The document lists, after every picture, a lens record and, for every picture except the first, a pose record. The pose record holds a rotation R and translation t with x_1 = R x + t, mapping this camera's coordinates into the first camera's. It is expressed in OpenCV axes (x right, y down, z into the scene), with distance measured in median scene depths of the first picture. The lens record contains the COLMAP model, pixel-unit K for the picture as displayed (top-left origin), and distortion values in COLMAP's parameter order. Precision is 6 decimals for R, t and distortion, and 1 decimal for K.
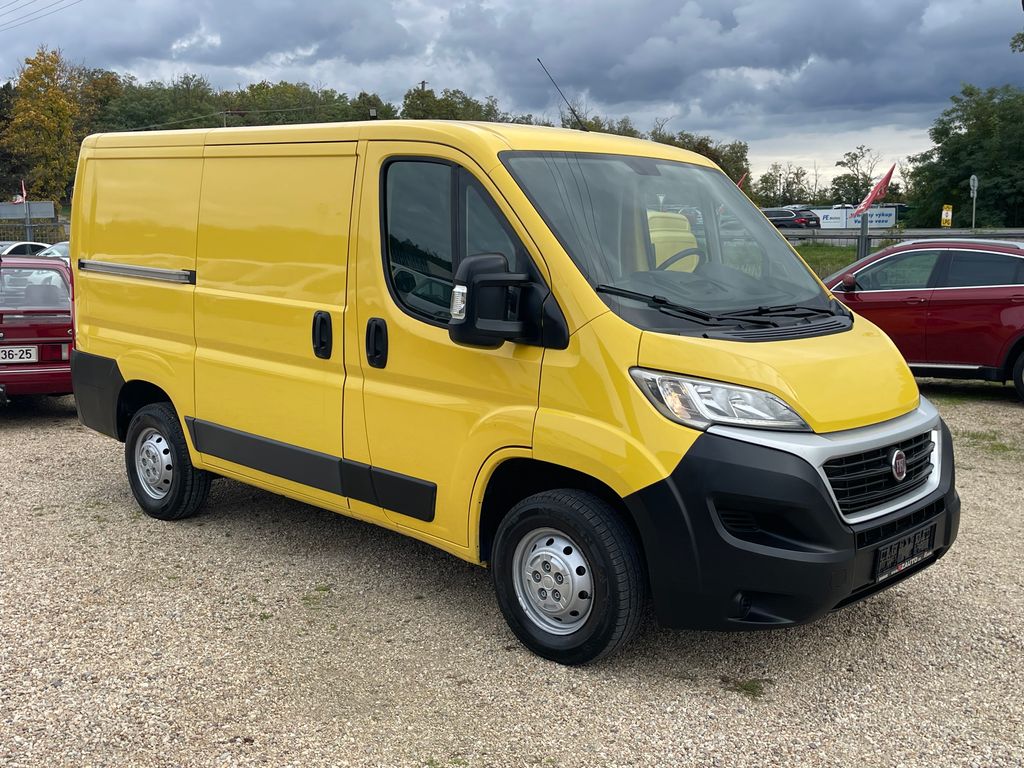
lens RADIAL K [[1086.6, 0, 506.5], [0, 1086.6, 378.3], [0, 0, 1]] dist [0.039131, 0.000000]
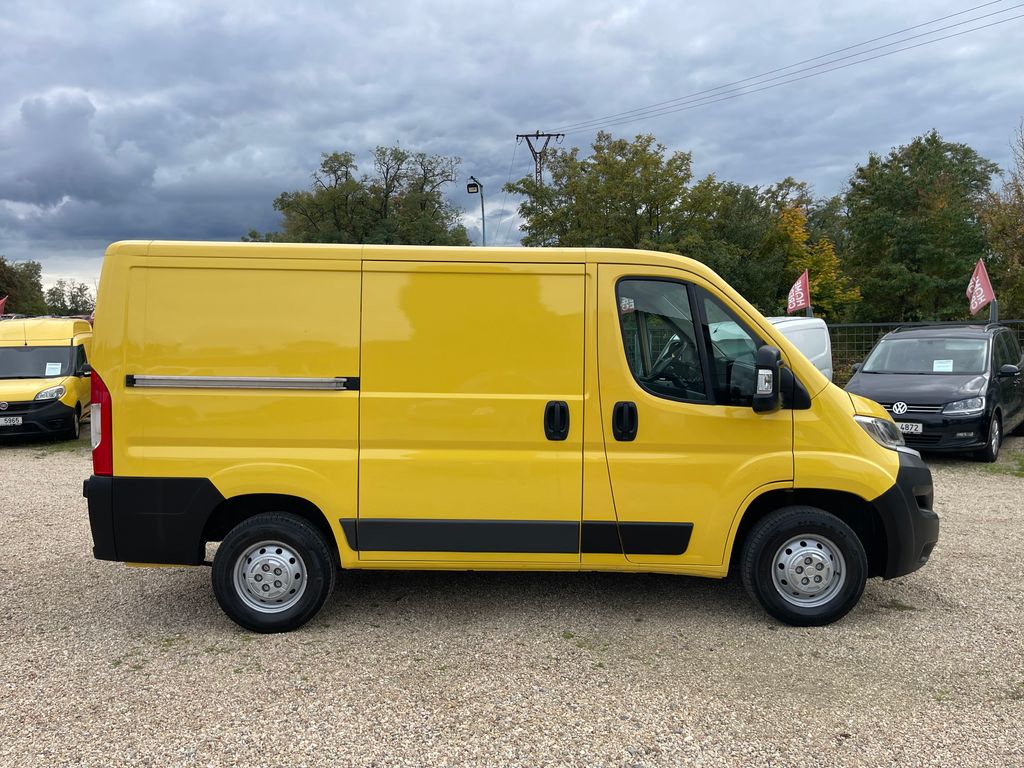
lens RADIAL K [[799.9, 0, 509.4], [0, 799.9, 375.0], [0, 0, 1]] dist [0.040535, -0.030640]
pose [[0.732318, -0.057365, 0.678542, -0.817522], [0.111823, 0.993049, -0.036731, -0.064861], [-0.671718, 0.102775, 0.733643, 0.388872]]
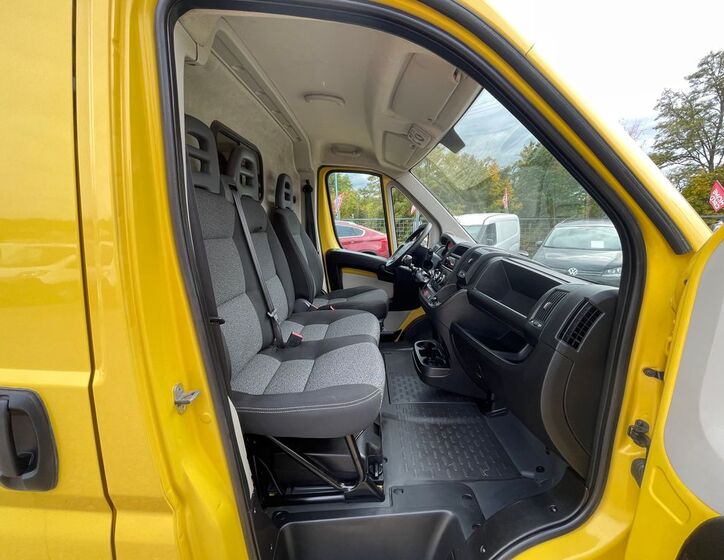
lens RADIAL K [[314.7, 0, 362.1], [0, 314.7, 280.4], [0, 0, 1]] dist [-0.005050, -0.000328]
pose [[0.751475, -0.128944, 0.647039, -0.142700], [0.092069, 0.991615, 0.090683, -0.101407], [-0.653306, -0.008573, 0.757045, 0.838423]]
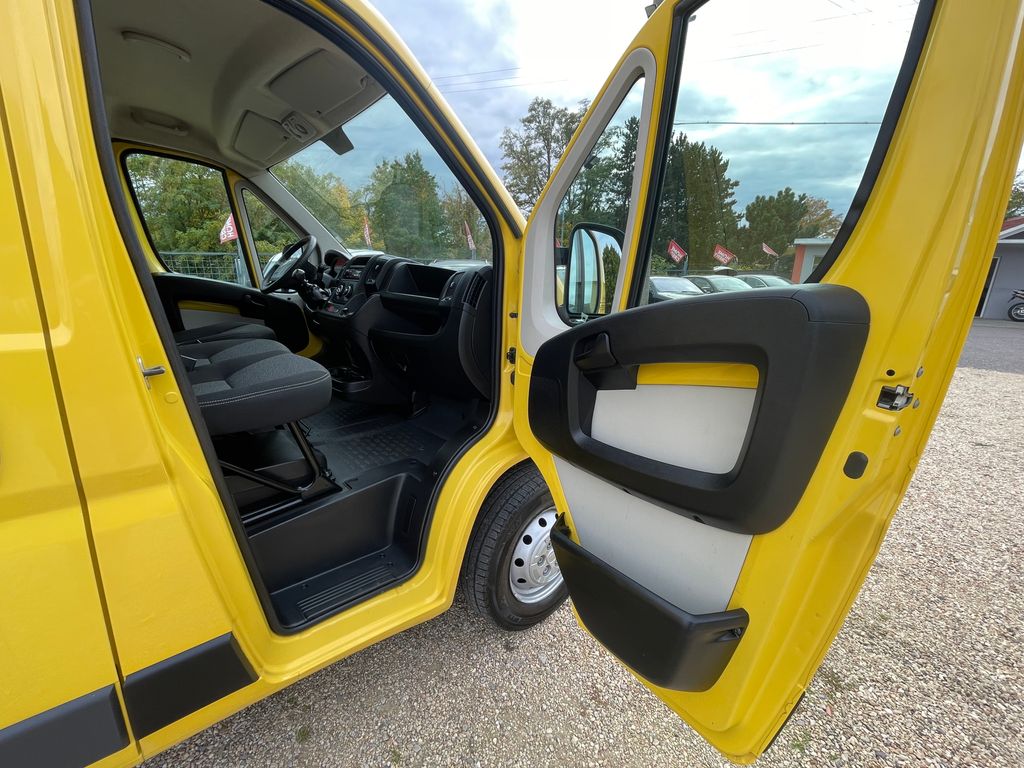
lens RADIAL K [[430.7, 0, 507.9], [0, 430.7, 384.1], [0, 0, 1]] dist [-0.008839, 0.005558]
pose [[0.117463, -0.261447, 0.958044, -0.271468], [0.114584, 0.961847, 0.248436, -0.067288], [-0.986445, 0.080594, 0.142939, 0.823035]]
